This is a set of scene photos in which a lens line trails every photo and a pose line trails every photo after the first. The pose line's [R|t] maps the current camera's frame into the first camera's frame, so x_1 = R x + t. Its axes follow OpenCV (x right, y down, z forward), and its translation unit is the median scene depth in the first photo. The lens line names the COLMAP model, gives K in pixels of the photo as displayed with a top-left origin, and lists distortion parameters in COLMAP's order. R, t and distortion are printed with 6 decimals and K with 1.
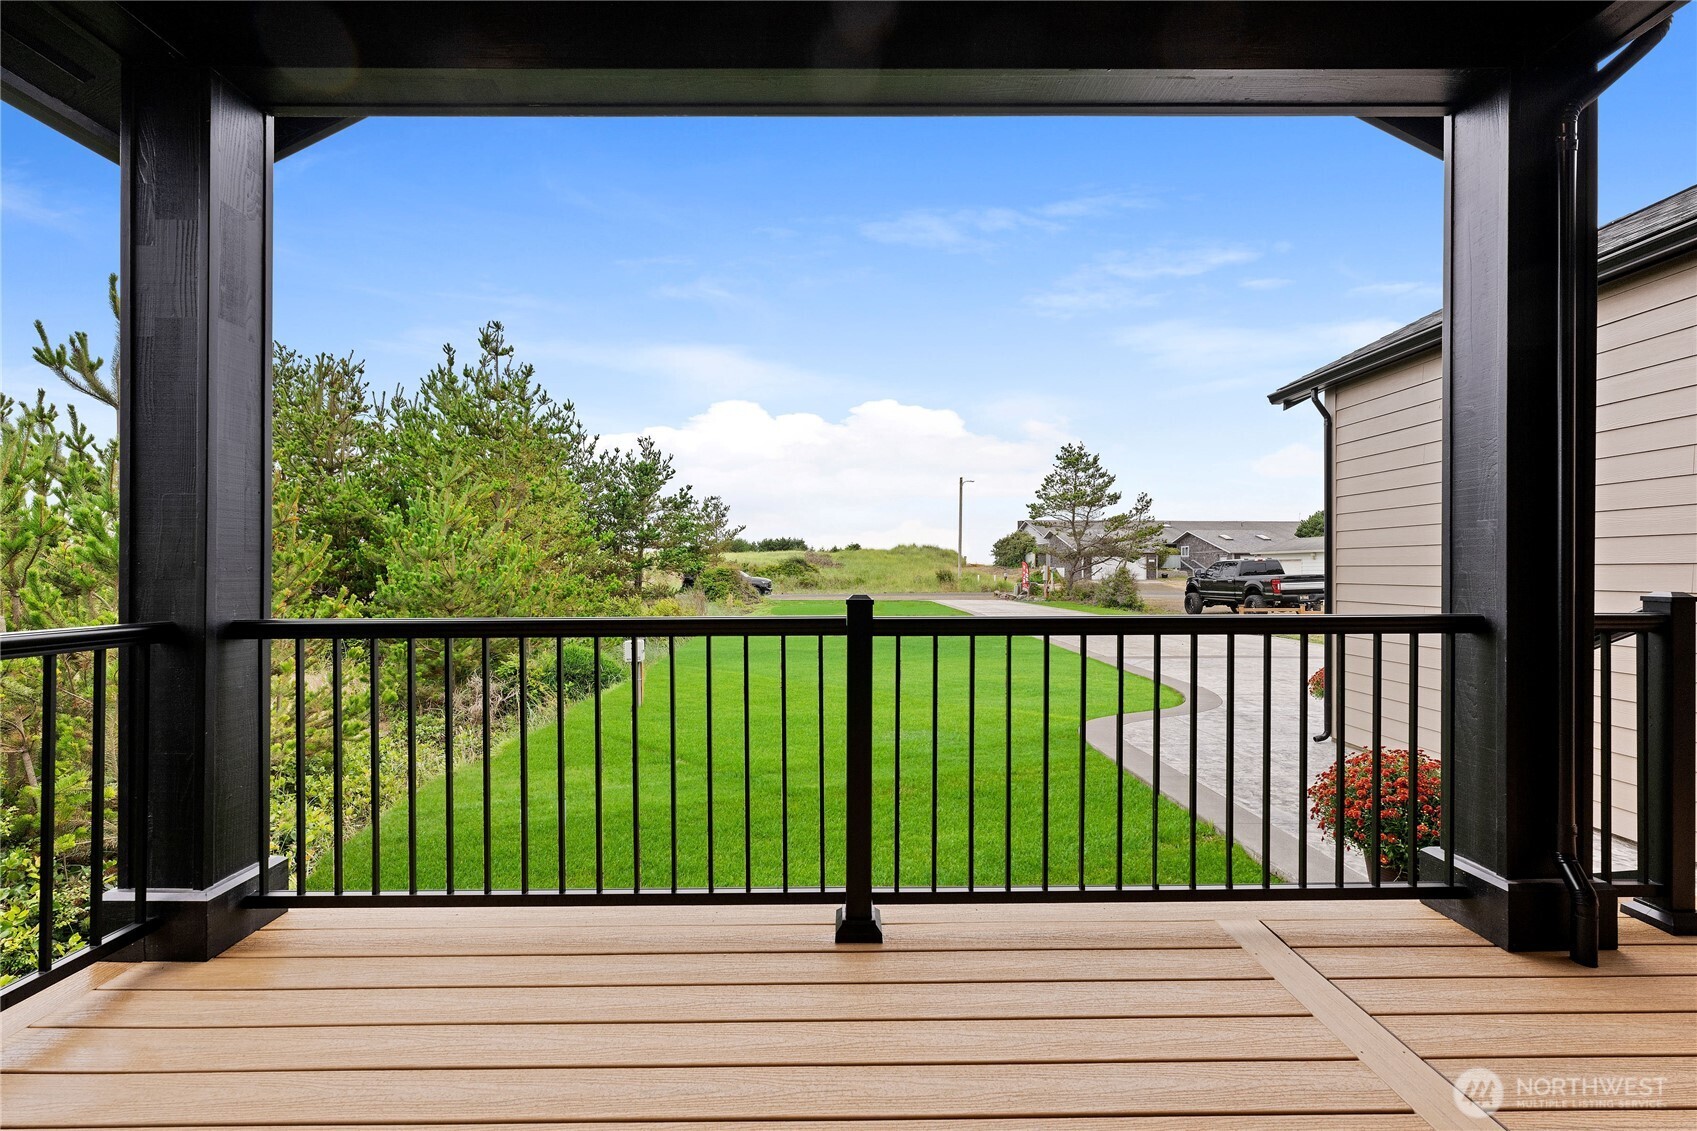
lens RADIAL K [[677.2, 0, 850.5], [0, 677.2, 569.6], [0, 0, 1]] dist [-0.000808, 0.000244]
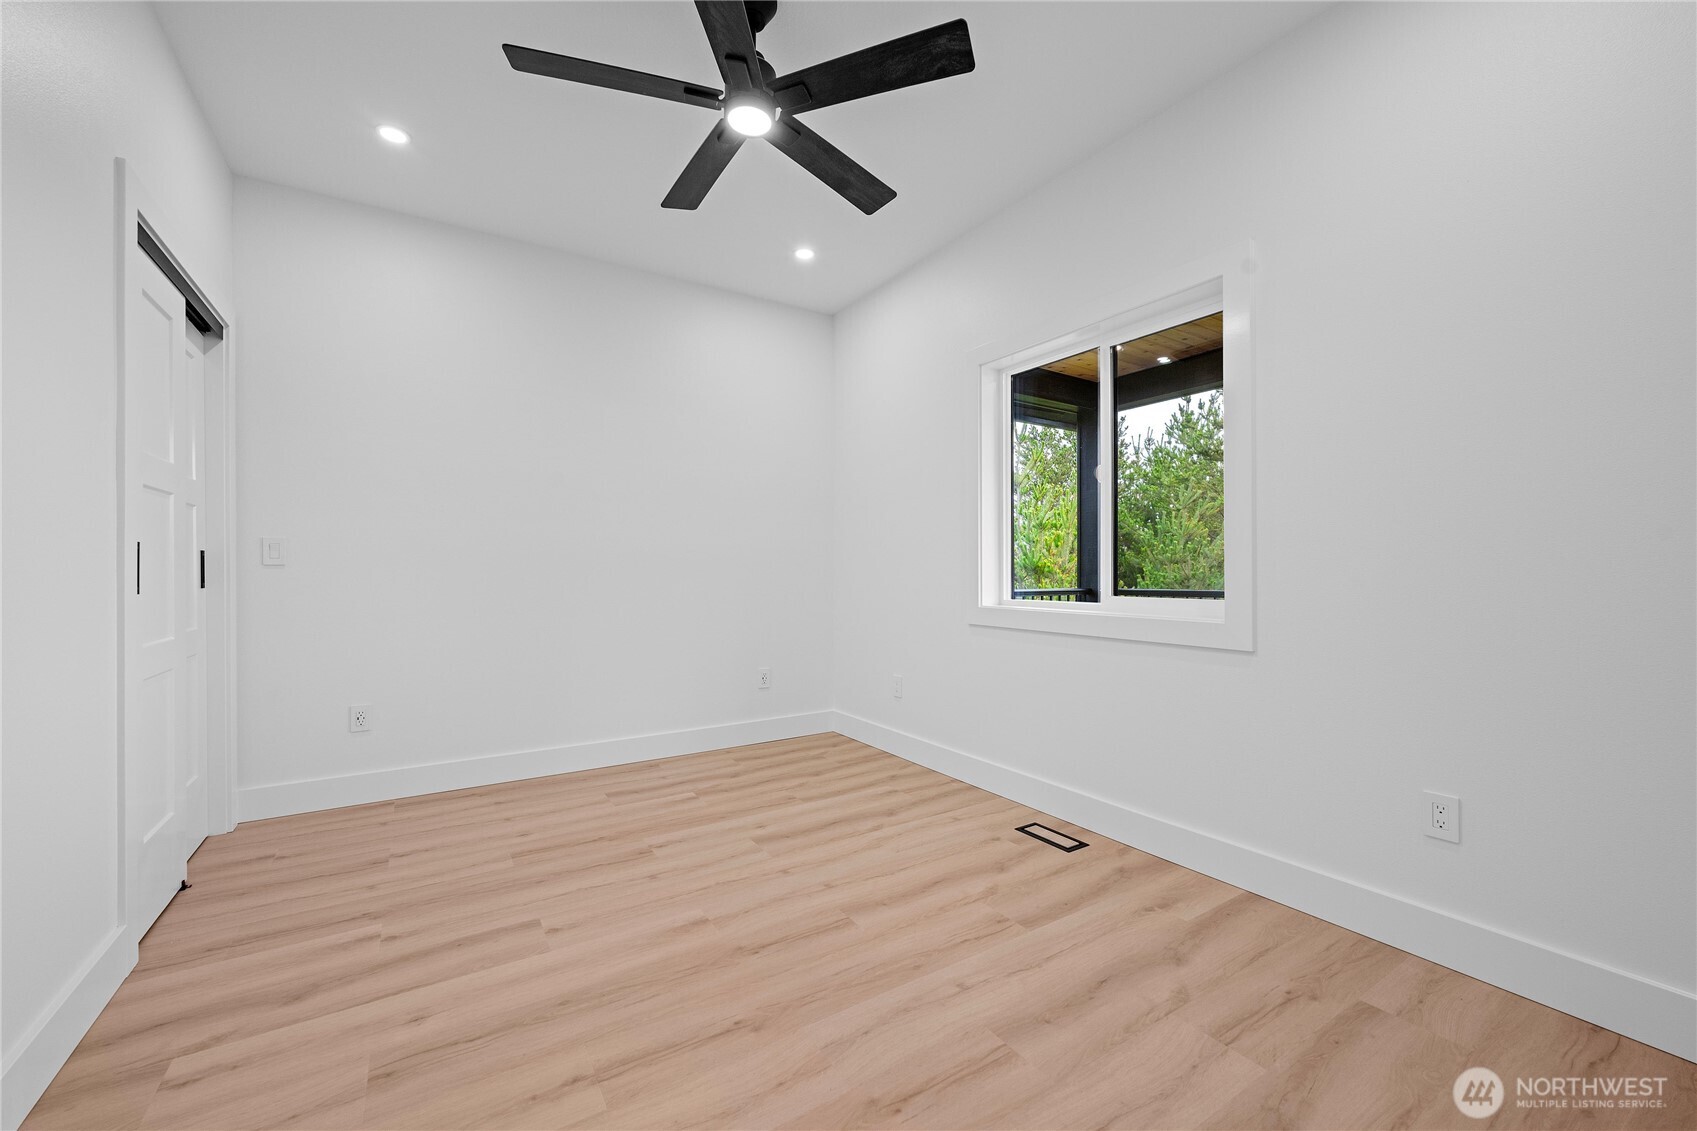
lens RADIAL K [[677.2, 0, 854.3], [0, 677.2, 562.1], [0, 0, 1]] dist [-0.000808, 0.000244]
pose [[0.539004, -0.016320, -0.842145, 0.150743], [0.006025, 0.999861, -0.015521, 0.000121], [0.842282, 0.003292, 0.539028, -0.226777]]
